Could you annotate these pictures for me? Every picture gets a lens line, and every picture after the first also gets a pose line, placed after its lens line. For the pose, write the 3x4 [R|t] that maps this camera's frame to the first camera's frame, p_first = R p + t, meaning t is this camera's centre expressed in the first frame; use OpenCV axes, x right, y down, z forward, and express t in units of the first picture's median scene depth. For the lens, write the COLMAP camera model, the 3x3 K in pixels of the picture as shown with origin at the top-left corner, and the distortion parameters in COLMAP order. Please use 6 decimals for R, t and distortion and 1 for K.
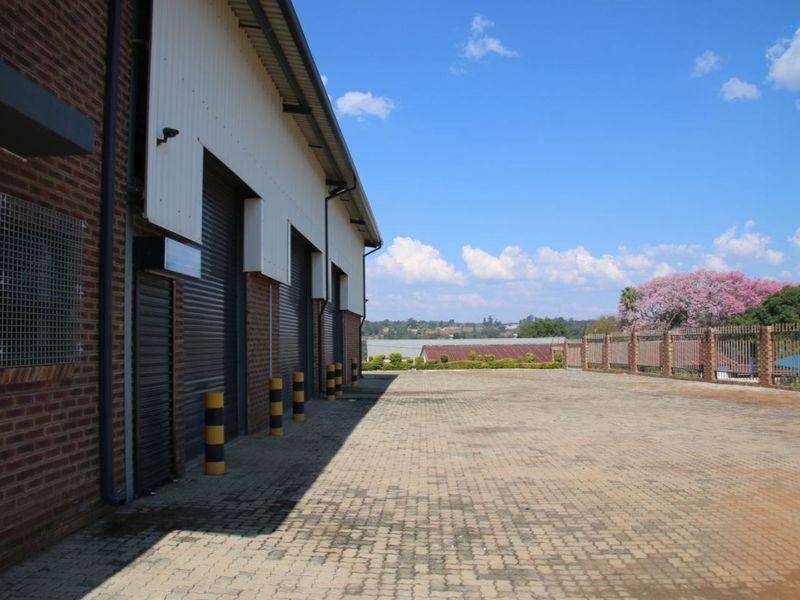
lens RADIAL K [[691.1, 0, 400.0], [0, 691.1, 300.0], [0, 0, 1]] dist [-0.173440, 0.117775]
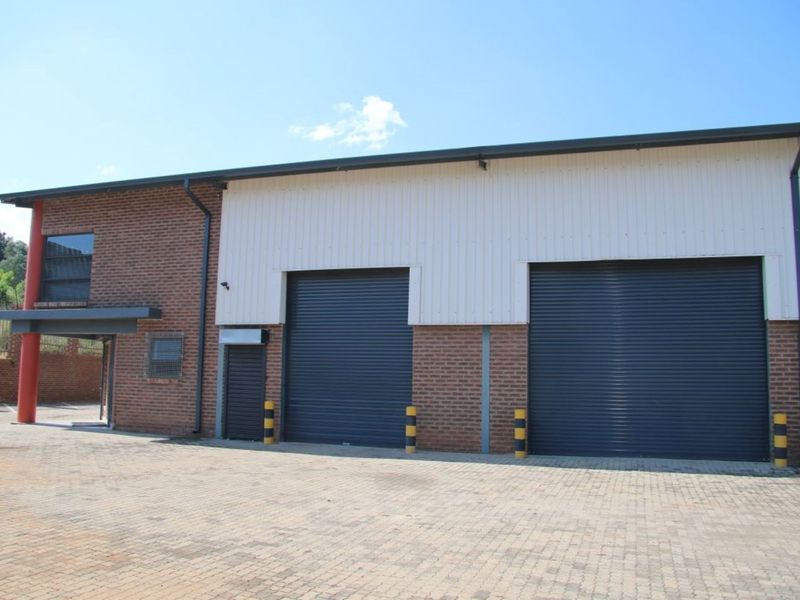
lens RADIAL K [[691.1, 0, 400.0], [0, 691.1, 300.0], [0, 0, 1]] dist [-0.173440, 0.117775]
pose [[-0.277539, -0.102770, -0.955202, 0.789745], [0.042300, 0.991991, -0.119018, 0.051580], [0.959783, -0.073437, -0.270969, 1.002357]]
